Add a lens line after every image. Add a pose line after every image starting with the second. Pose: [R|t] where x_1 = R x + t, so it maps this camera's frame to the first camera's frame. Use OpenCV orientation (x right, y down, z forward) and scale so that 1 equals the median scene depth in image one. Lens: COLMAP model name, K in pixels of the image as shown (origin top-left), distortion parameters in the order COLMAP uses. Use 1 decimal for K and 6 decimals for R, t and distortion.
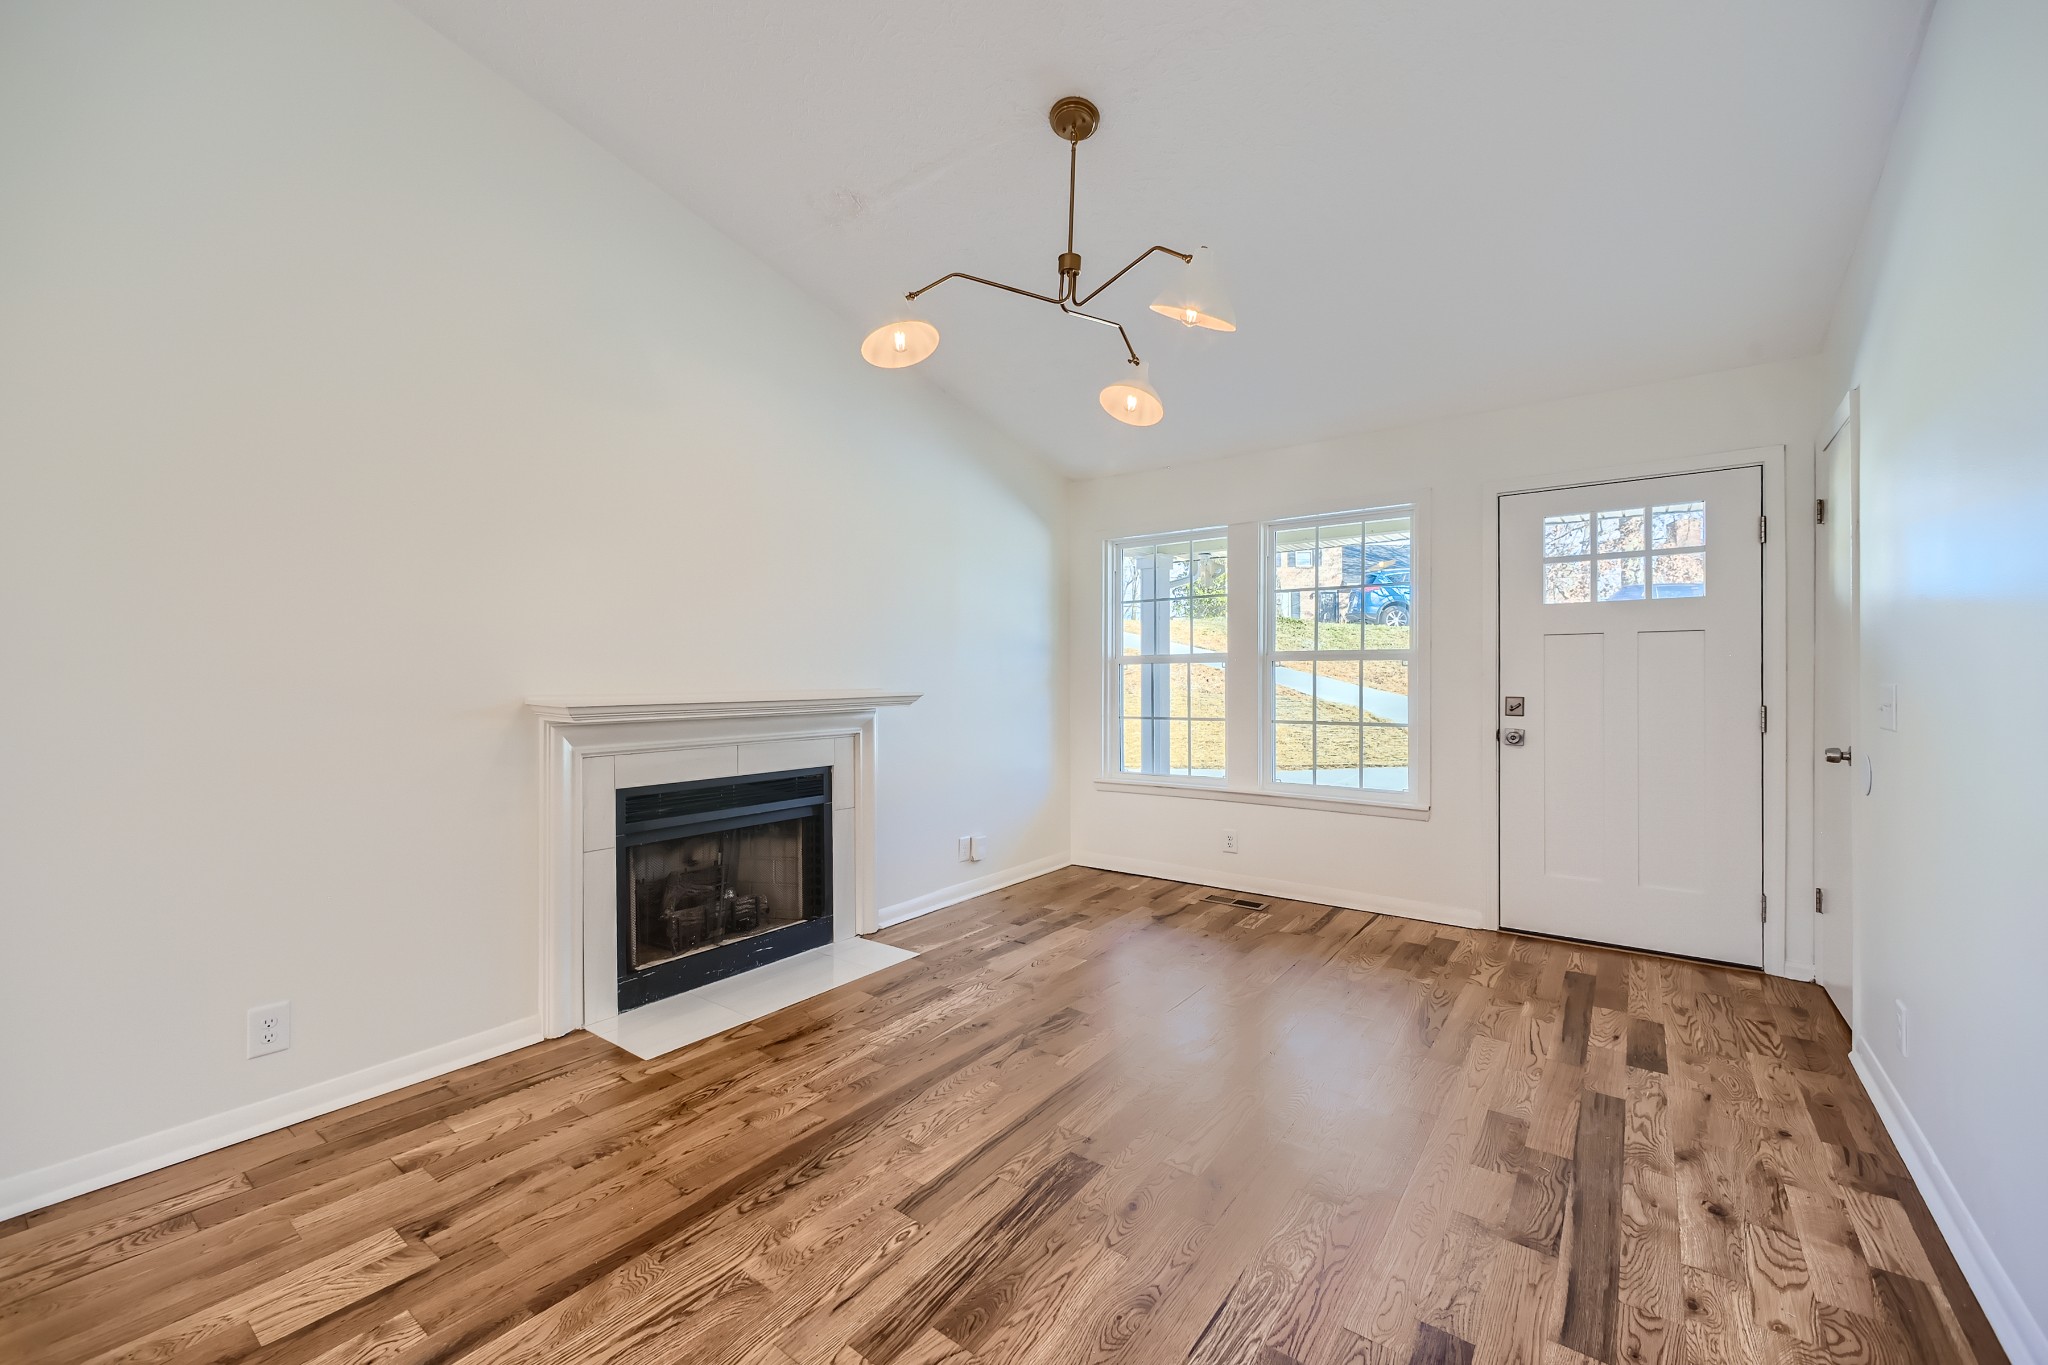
lens RADIAL K [[827.4, 0, 1014.7], [0, 827.4, 674.0], [0, 0, 1]] dist [0.001266, 0.000047]
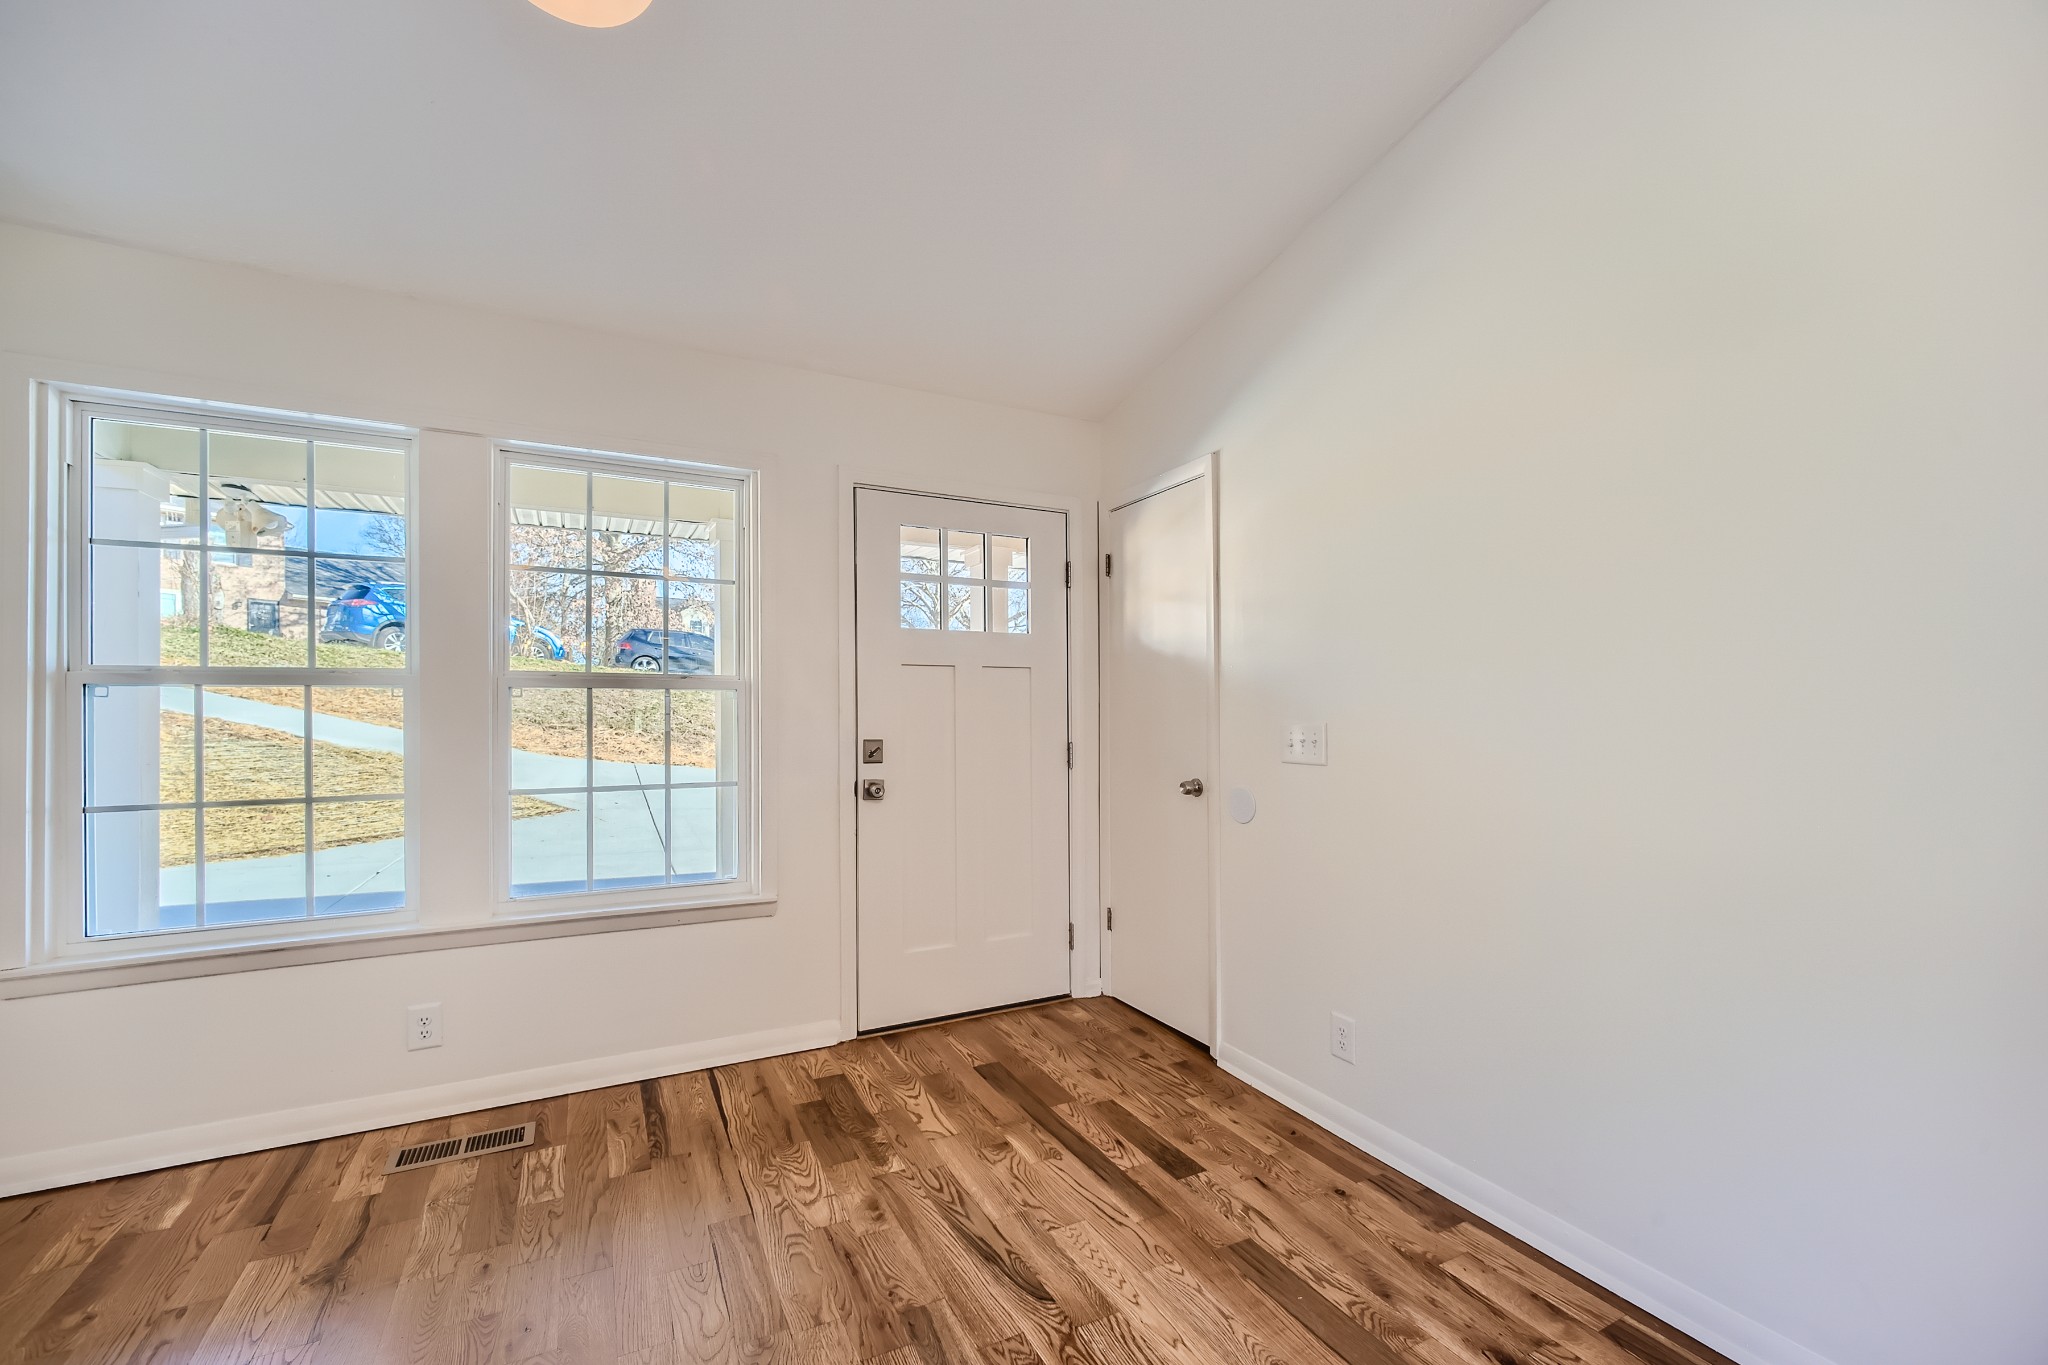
lens RADIAL K [[823.5, 0, 1001.8], [0, 823.5, 704.0], [0, 0, 1]] dist [0.000749, -0.000079]
pose [[0.442584, 0.011253, 0.896656, -0.072374], [-0.004490, 0.999937, -0.010333, 0.000477], [-0.896716, 0.000547, 0.442607, 0.628006]]
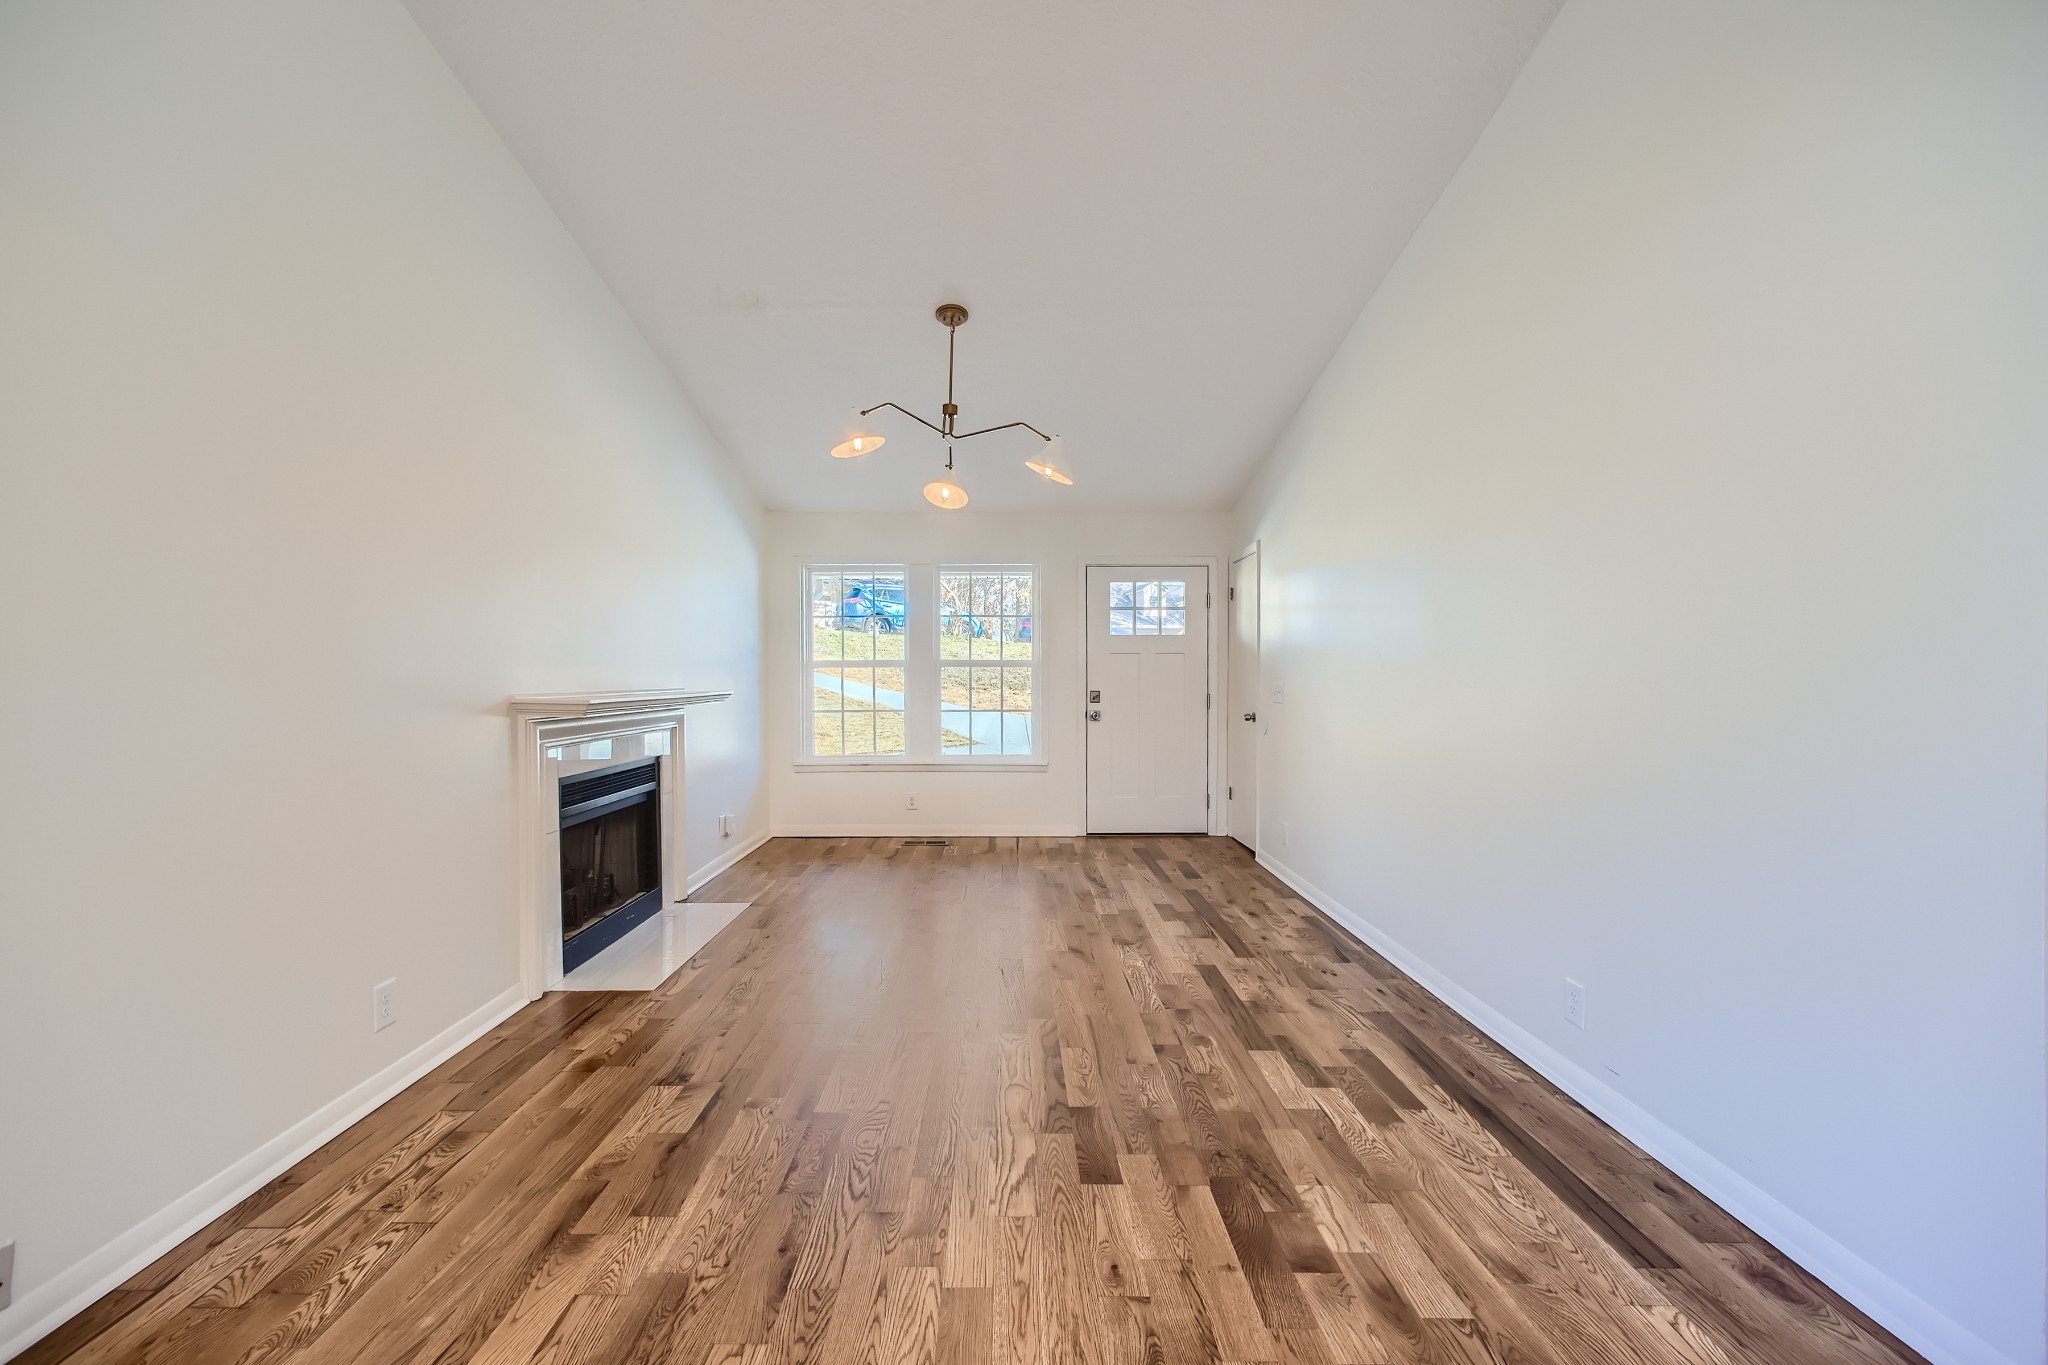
lens RADIAL K [[827.4, 0, 1014.7], [0, 827.4, 674.0], [0, 0, 1]] dist [0.001266, 0.000047]
pose [[0.793658, 0.005706, 0.608338, -0.607094], [-0.004790, 0.999984, -0.003130, 0.000272], [-0.608346, -0.000429, 0.793672, -0.233937]]
